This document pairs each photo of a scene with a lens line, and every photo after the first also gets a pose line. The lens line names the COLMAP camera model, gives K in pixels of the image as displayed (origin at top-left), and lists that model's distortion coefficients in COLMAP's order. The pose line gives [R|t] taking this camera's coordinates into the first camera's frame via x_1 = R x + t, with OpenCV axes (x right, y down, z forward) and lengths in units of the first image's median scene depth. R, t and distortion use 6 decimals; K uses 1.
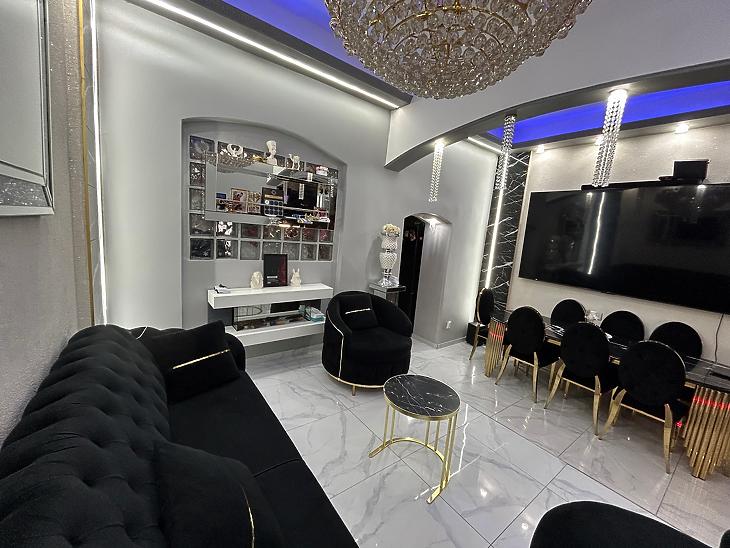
lens RADIAL K [[293.6, 0, 365.0], [0, 293.6, 274.0], [0, 0, 1]] dist [0.000692, 0.000109]
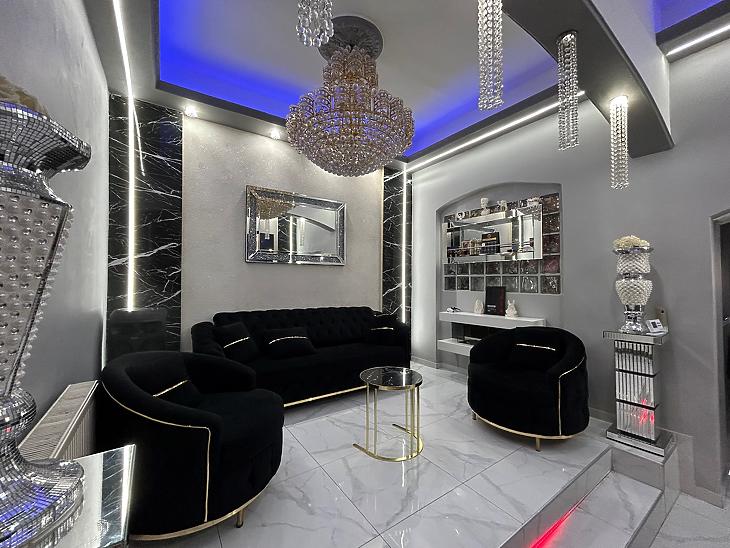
lens RADIAL K [[297.1, 0, 365.0], [0, 297.1, 274.0], [0, 0, 1]] dist [0.001496, 0.000170]
pose [[-0.028877, -0.110296, -0.993479, 0.880155], [-0.154601, 0.982427, -0.104575, 0.085892], [0.987555, 0.150573, -0.045421, 0.537088]]
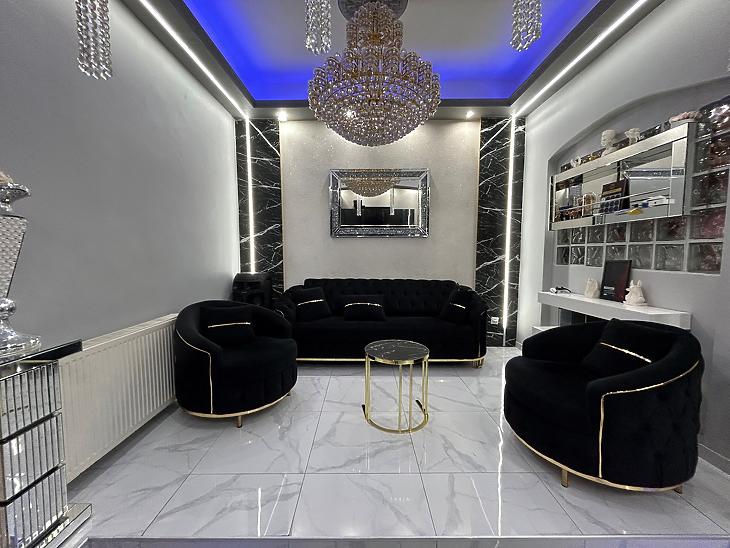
lens RADIAL K [[293.6, 0, 365.0], [0, 293.6, 274.0], [0, 0, 1]] dist [0.000692, 0.000109]
pose [[-0.587172, -0.031299, -0.808857, 0.744075], [-0.172704, 0.981088, 0.087407, 0.018057], [0.790824, 0.191016, -0.581473, 0.926872]]
